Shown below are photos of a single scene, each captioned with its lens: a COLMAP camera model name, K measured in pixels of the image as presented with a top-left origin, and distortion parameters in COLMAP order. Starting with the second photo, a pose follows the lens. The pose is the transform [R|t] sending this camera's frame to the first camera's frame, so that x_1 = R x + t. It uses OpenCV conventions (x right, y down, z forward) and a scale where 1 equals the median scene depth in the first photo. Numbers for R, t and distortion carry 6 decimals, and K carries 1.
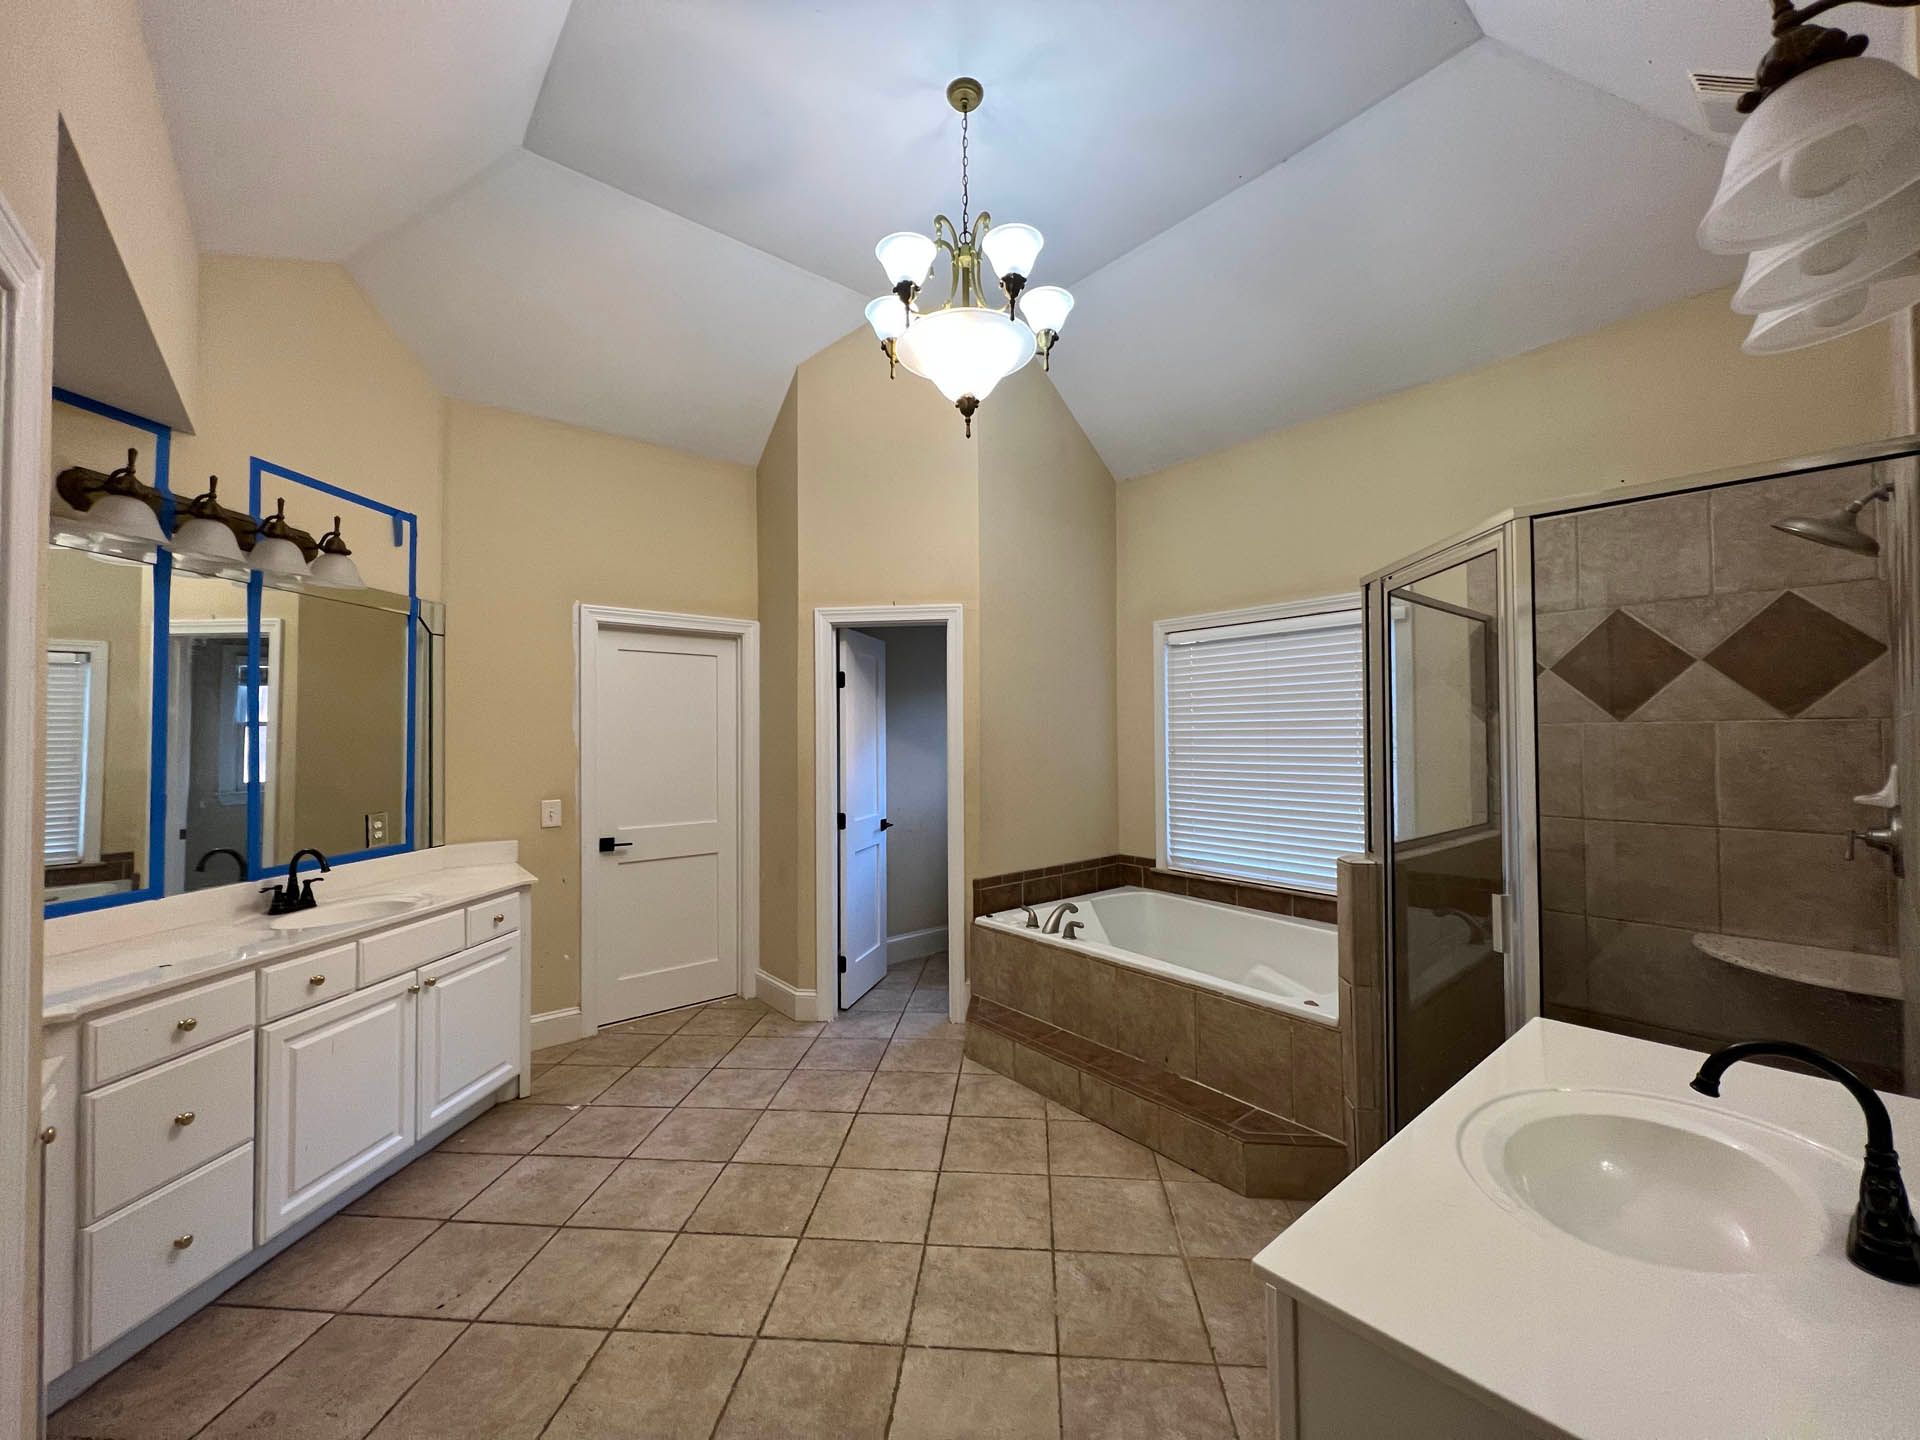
lens RADIAL K [[766.0, 0, 958.9], [0, 766.0, 722.9], [0, 0, 1]] dist [0.000035, 0.000038]
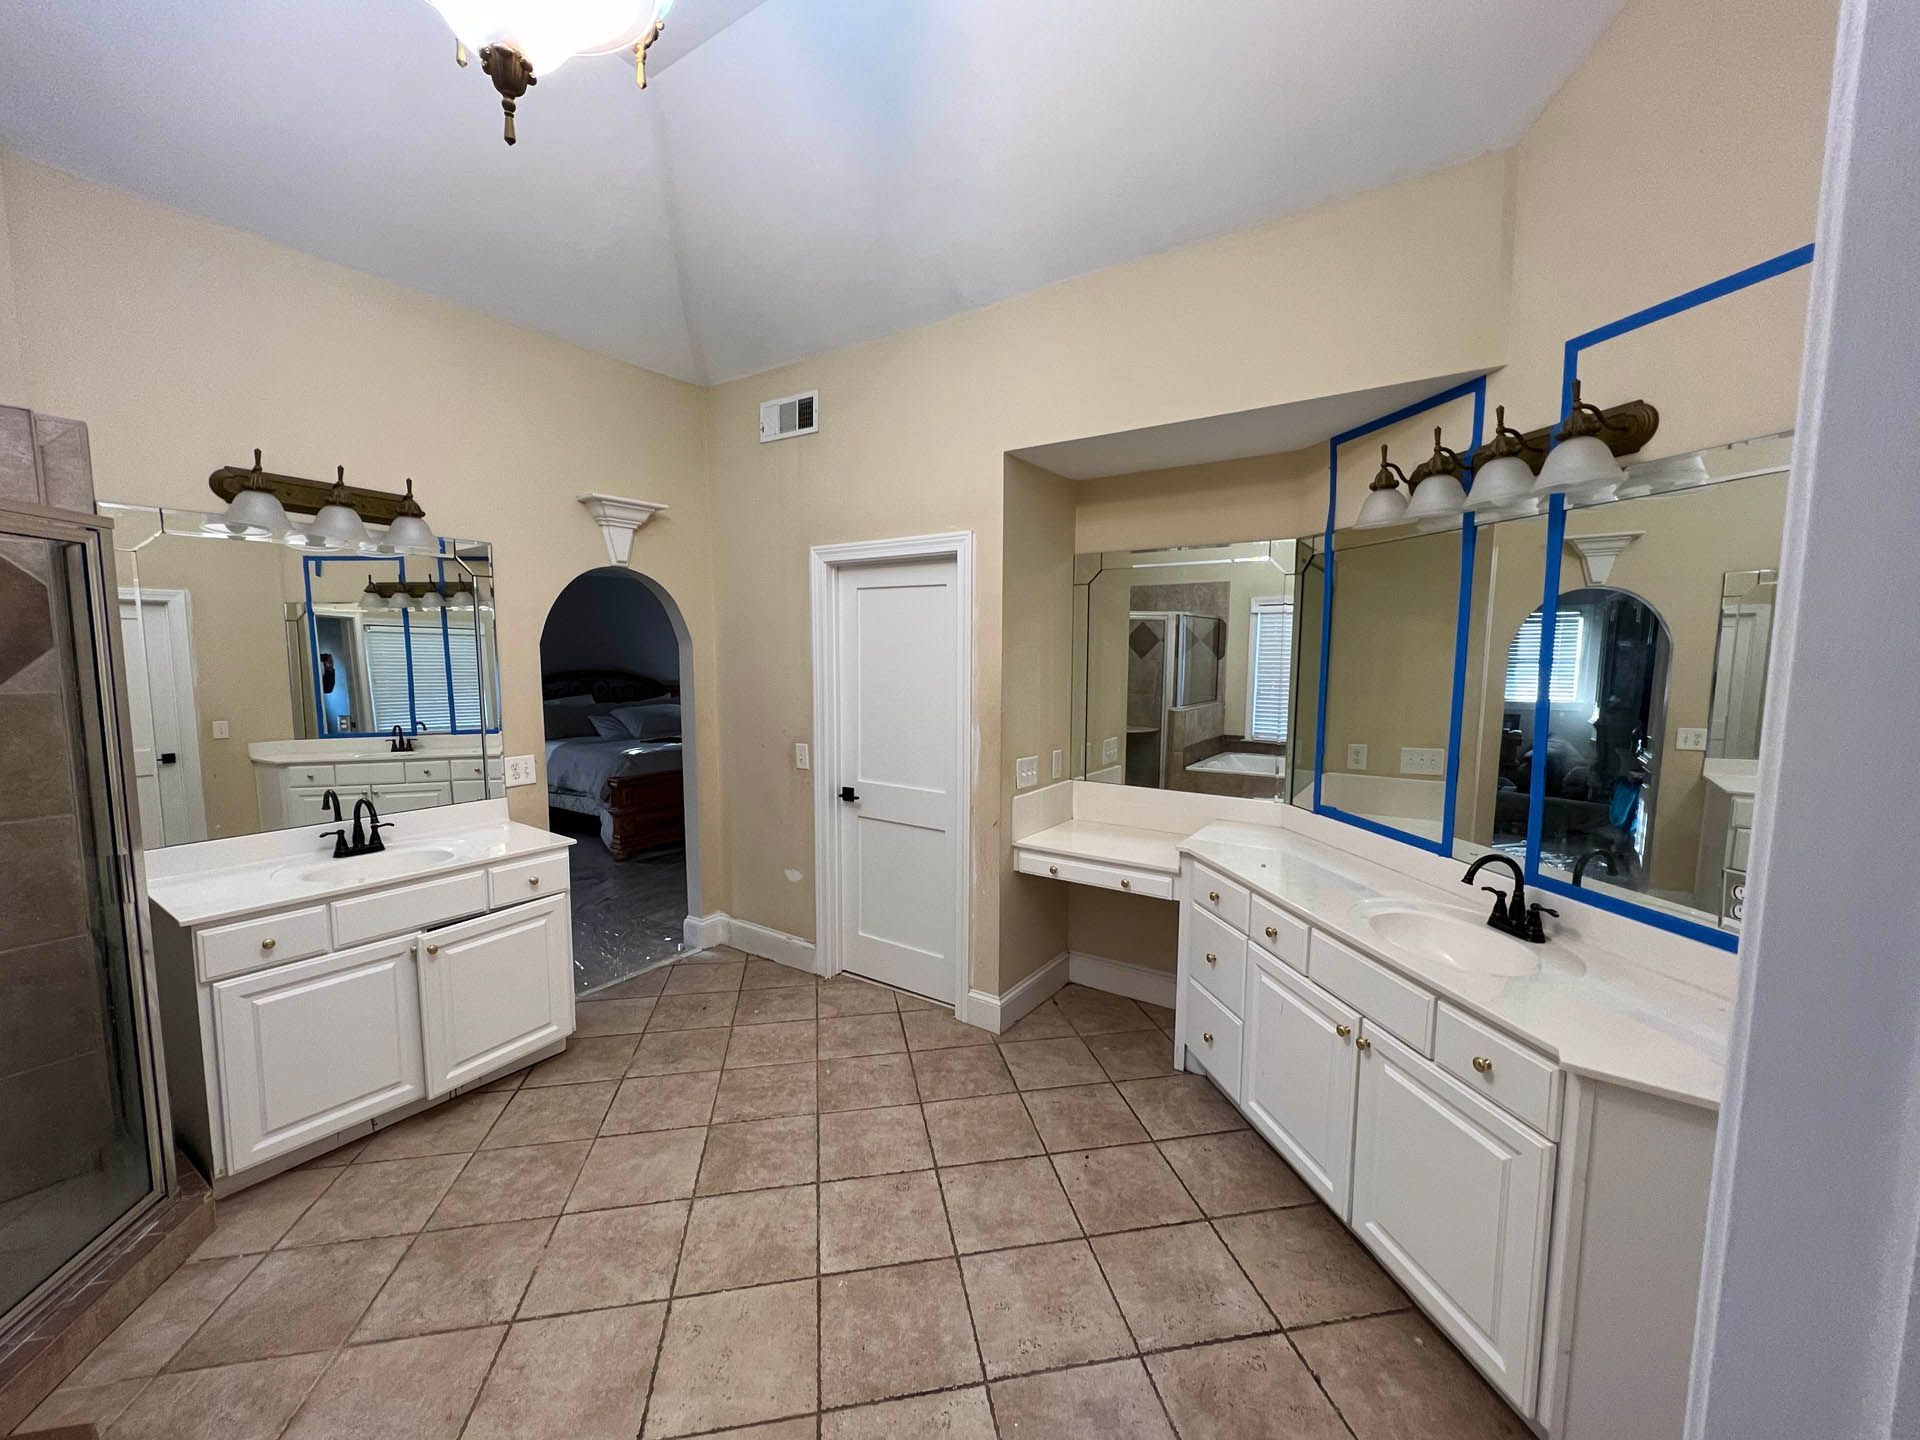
lens RADIAL K [[766.0, 0, 962.4], [0, 766.0, 722.1], [0, 0, 1]] dist [0.000035, 0.000038]
pose [[-0.960771, 0.032164, -0.275472, -0.142385], [0.009497, 0.996485, 0.083227, -0.045867], [0.277181, 0.077346, -0.957700, 1.854887]]
